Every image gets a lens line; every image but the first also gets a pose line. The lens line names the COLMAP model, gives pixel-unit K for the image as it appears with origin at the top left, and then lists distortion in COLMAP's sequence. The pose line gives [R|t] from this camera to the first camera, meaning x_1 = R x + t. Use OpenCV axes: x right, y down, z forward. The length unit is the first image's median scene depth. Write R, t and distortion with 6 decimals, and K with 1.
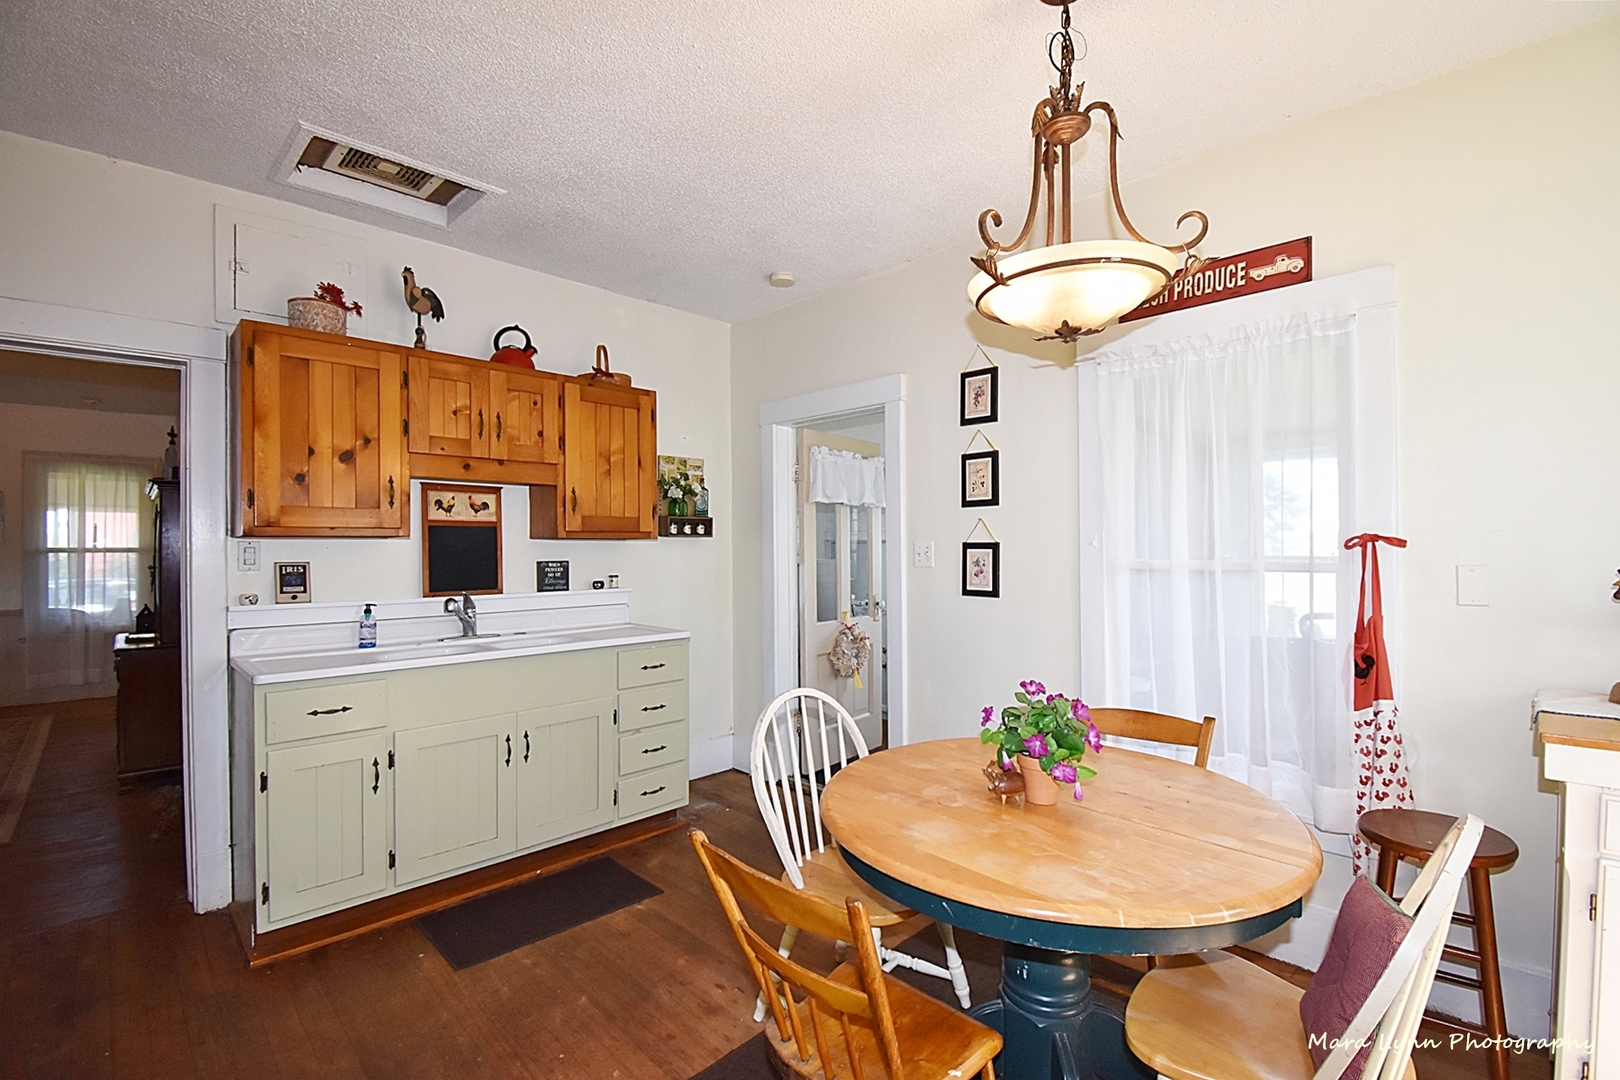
lens RADIAL K [[723.1, 0, 799.0], [0, 723.1, 536.4], [0, 0, 1]] dist [0.003969, -0.010725]
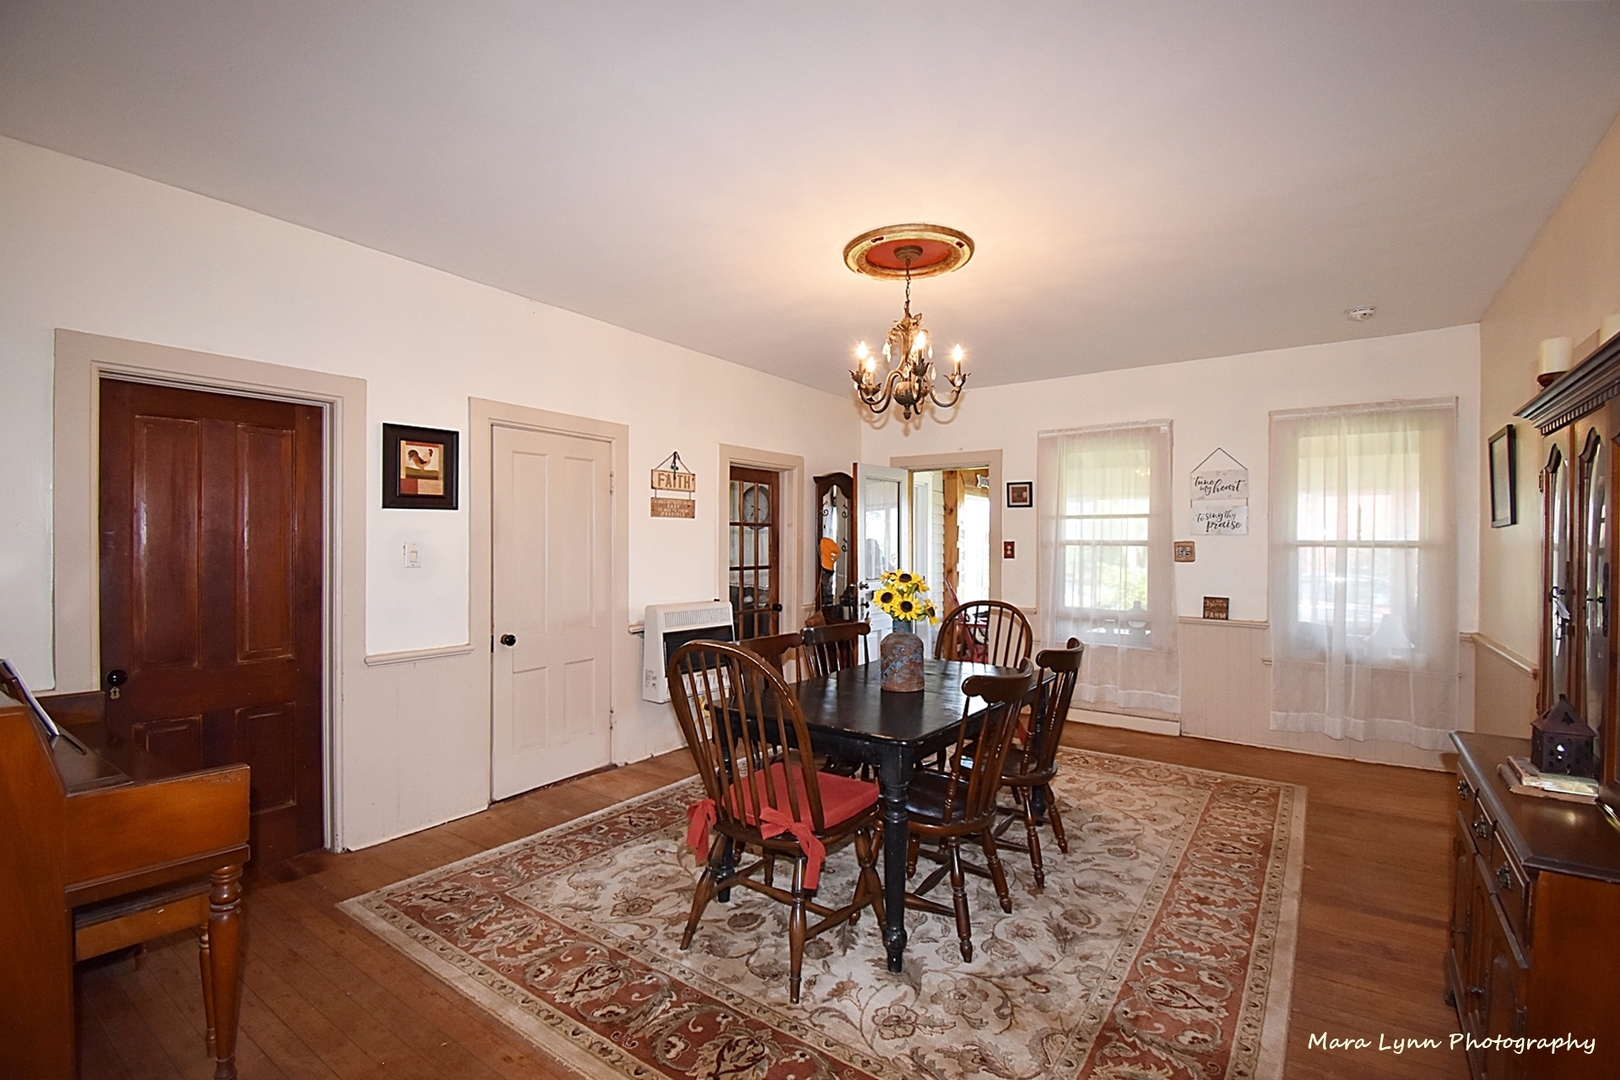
lens RADIAL K [[723.1, 0, 794.2], [0, 723.1, 540.5], [0, 0, 1]] dist [0.003969, -0.010725]
pose [[0.129234, 0.005548, -0.991599, -0.371536], [0.004278, 0.999972, 0.006152, 0.009342], [0.991605, -0.005037, 0.129206, 0.382304]]
